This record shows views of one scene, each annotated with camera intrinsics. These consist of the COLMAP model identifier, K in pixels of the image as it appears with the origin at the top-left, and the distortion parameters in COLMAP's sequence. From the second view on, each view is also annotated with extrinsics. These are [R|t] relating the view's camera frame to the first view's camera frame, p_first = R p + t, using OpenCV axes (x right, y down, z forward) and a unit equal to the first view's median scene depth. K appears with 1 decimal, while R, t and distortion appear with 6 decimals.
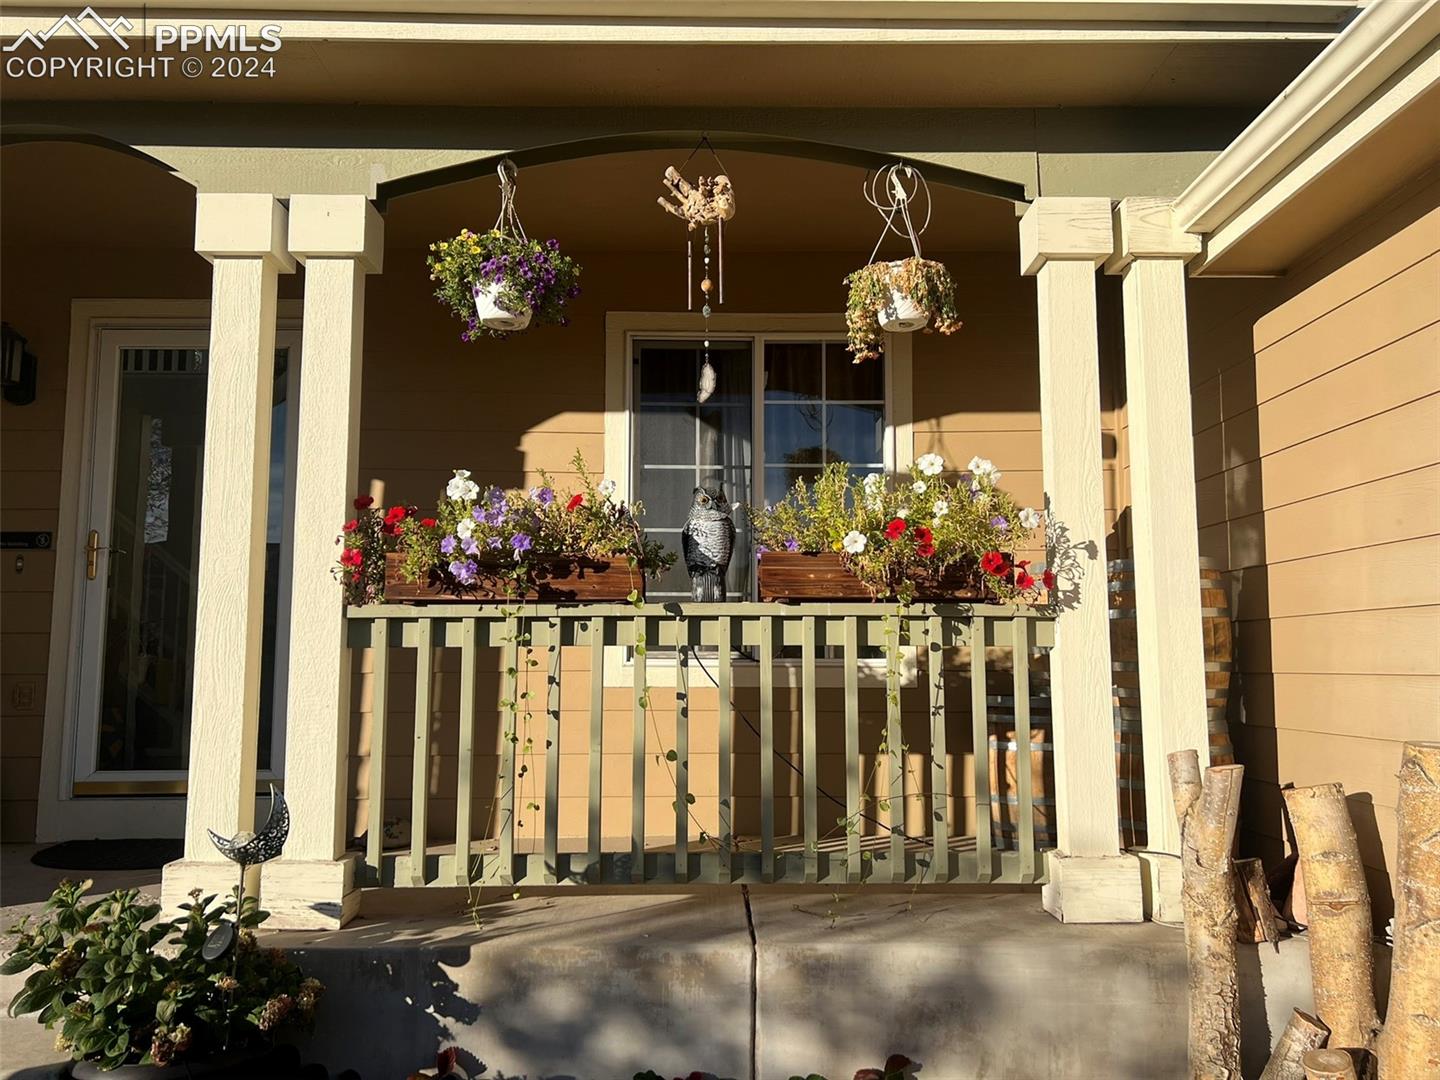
lens RADIAL K [[1091.2, 0, 720.0], [0, 1091.2, 540.0], [0, 0, 1]] dist [0.002615, 0.000667]
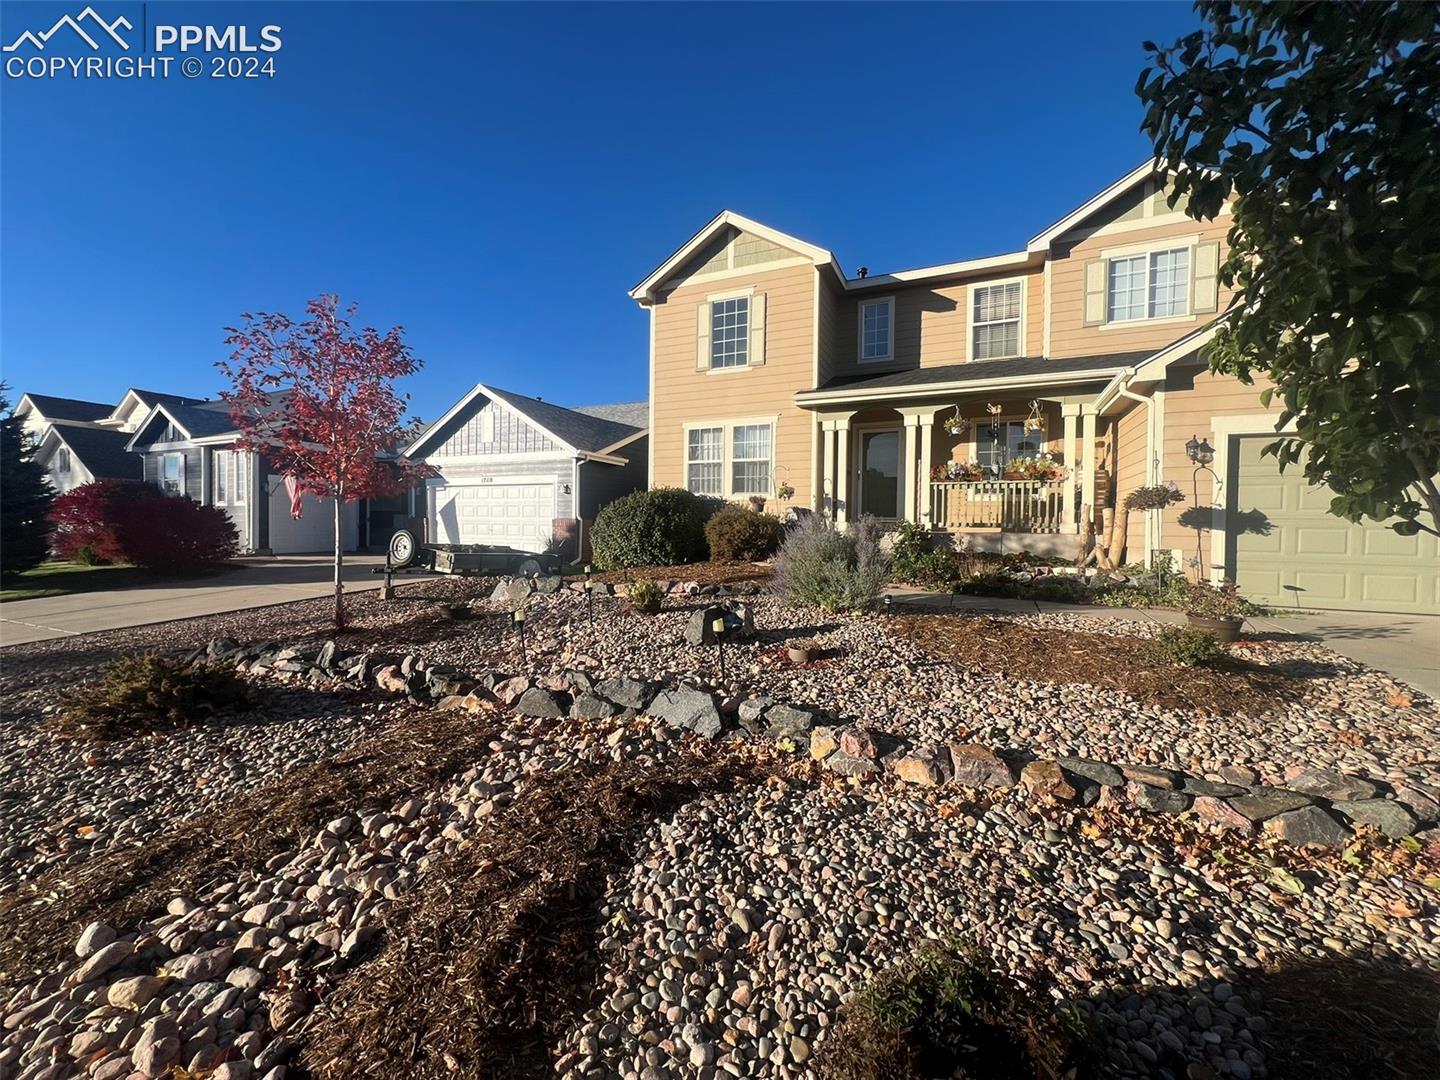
lens RADIAL K [[578.4, 0, 711.6], [0, 578.4, 535.3], [0, 0, 1]] dist [0.001411, 0.000095]
pose [[0.894632, 0.019418, -0.446381, 0.020454], [0.029170, 0.994385, 0.101719, -0.012699], [0.445850, -0.104022, 0.889043, -2.453880]]
